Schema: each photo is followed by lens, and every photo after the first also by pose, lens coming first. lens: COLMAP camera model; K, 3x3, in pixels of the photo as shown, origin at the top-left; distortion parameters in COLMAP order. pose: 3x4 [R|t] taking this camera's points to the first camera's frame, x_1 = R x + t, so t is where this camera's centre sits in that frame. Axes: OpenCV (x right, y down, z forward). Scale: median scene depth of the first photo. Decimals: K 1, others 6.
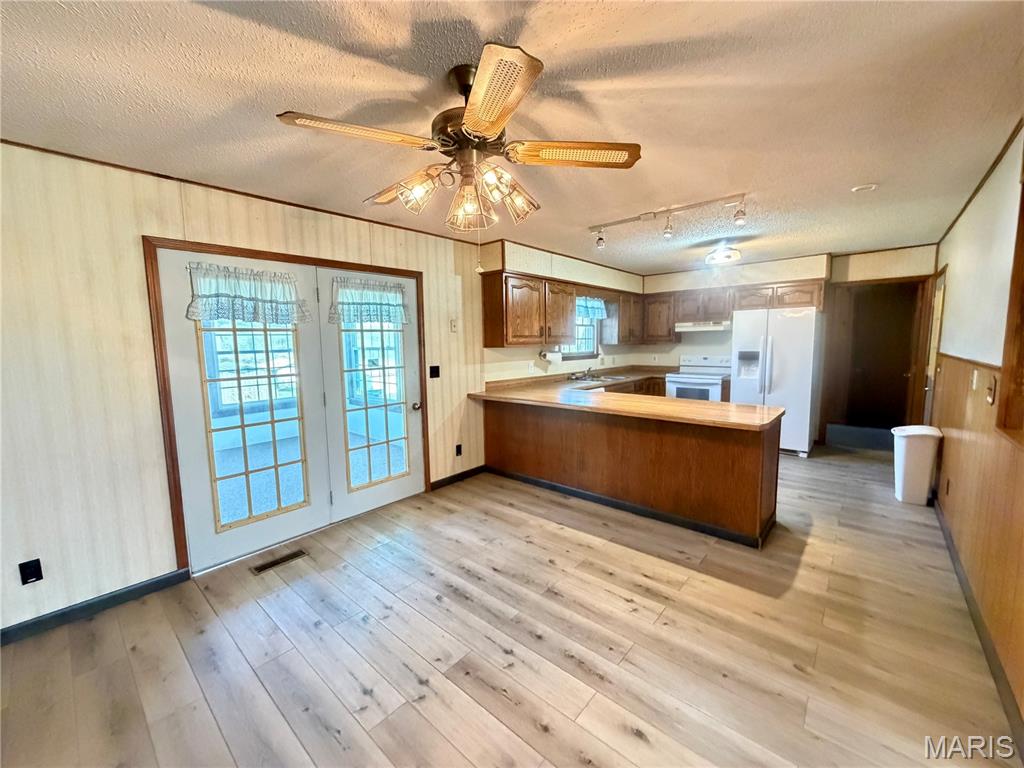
lens RADIAL K [[407.0, 0, 509.1], [0, 407.0, 383.1], [0, 0, 1]] dist [0.000377, 0.000003]
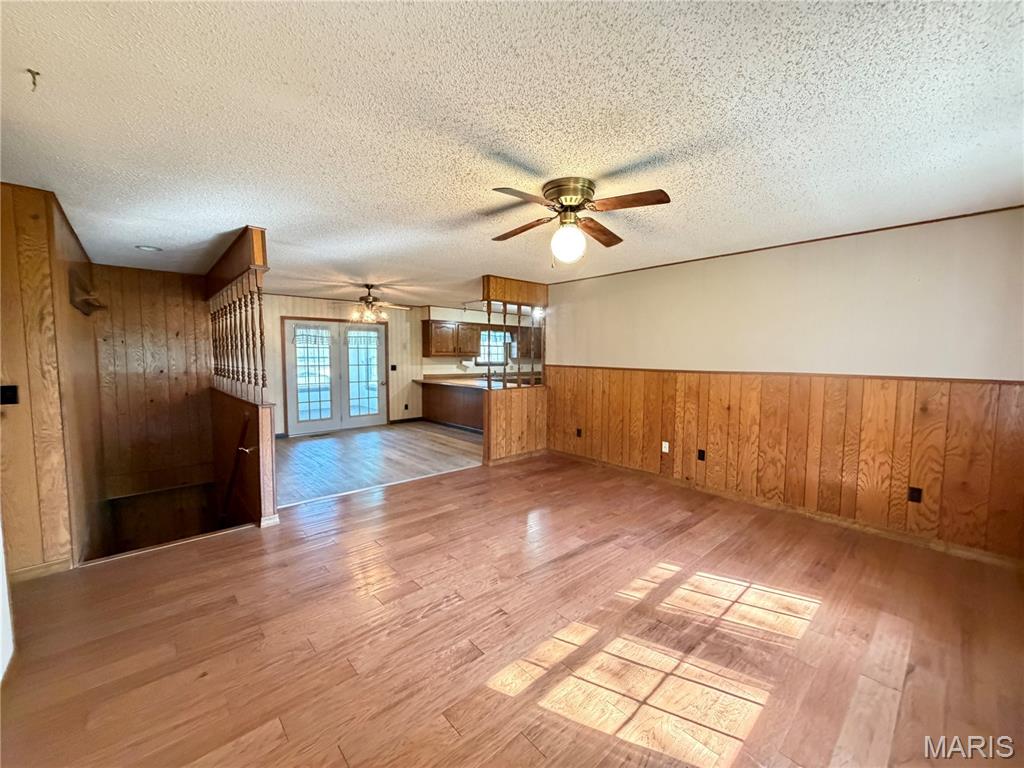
lens RADIAL K [[407.0, 0, 509.1], [0, 407.0, 383.1], [0, 0, 1]] dist [0.000377, 0.000003]
pose [[0.993282, 0.027345, -0.112443, 0.809076], [-0.031320, 0.998940, -0.033734, 0.129055], [0.111401, 0.037029, 0.993085, -1.280936]]
